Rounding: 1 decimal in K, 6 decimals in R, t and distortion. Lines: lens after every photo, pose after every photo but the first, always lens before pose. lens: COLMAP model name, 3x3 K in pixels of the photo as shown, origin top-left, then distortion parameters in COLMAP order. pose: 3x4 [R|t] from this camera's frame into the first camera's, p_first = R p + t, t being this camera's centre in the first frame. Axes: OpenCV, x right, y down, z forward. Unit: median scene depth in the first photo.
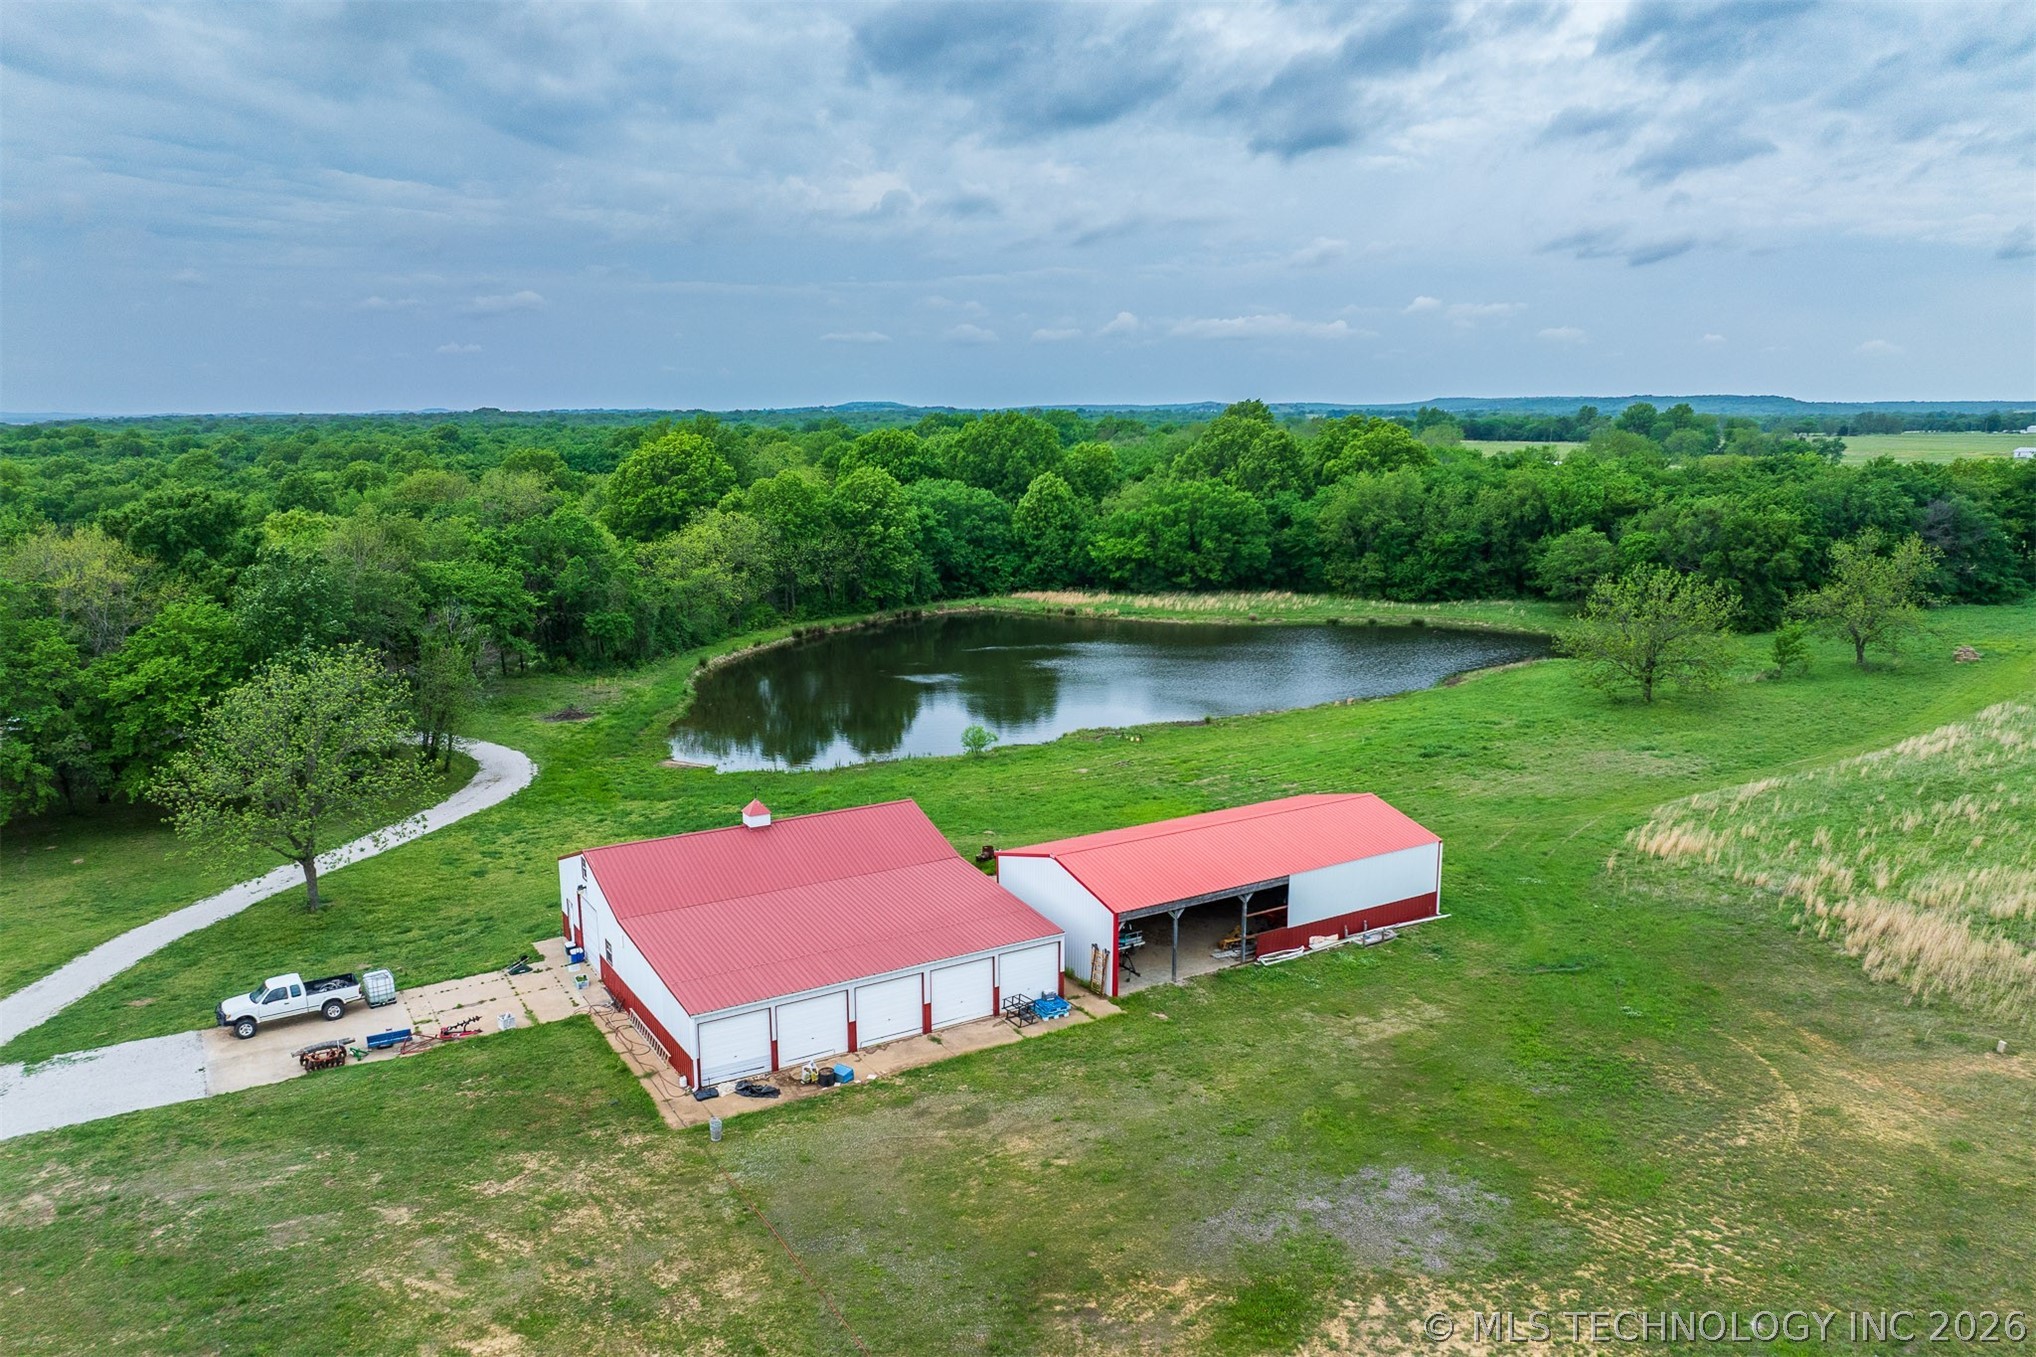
lens RADIAL K [[1455.4, 0, 997.8], [0, 1455.4, 673.2], [0, 0, 1]] dist [-0.034332, 0.005494]
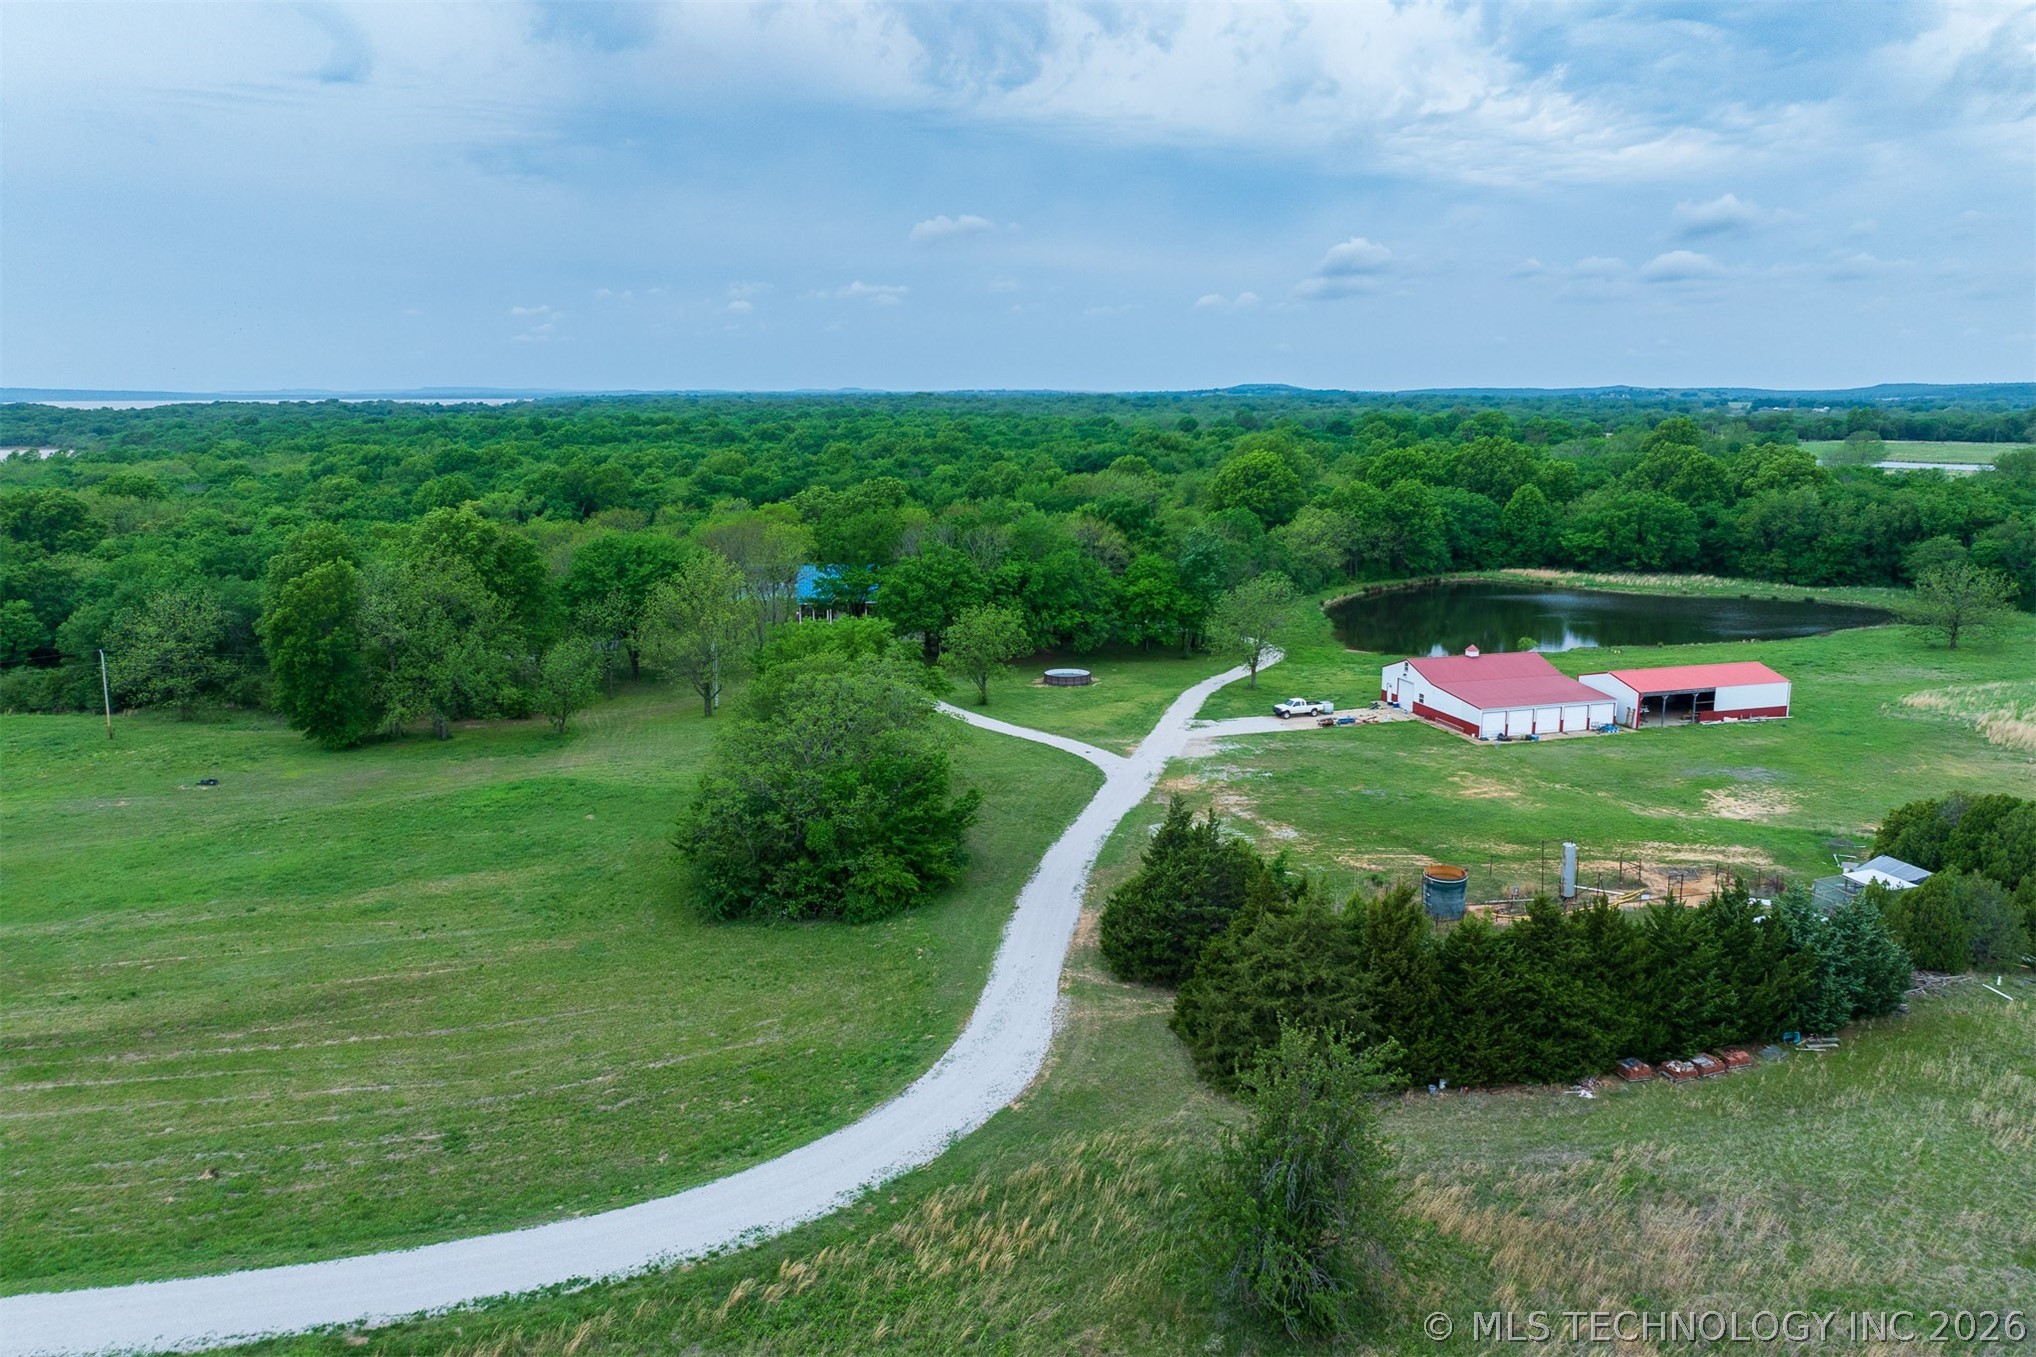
lens RADIAL K [[1455.4, 0, 1017.3], [0, 1455.4, 634.3], [0, 0, 1]] dist [-0.034332, 0.005494]
pose [[0.969563, 0.046196, -0.240444, -0.117677], [-0.049022, 0.998781, -0.005782, 0.044256], [0.239884, 0.017393, 0.970646, -0.537604]]
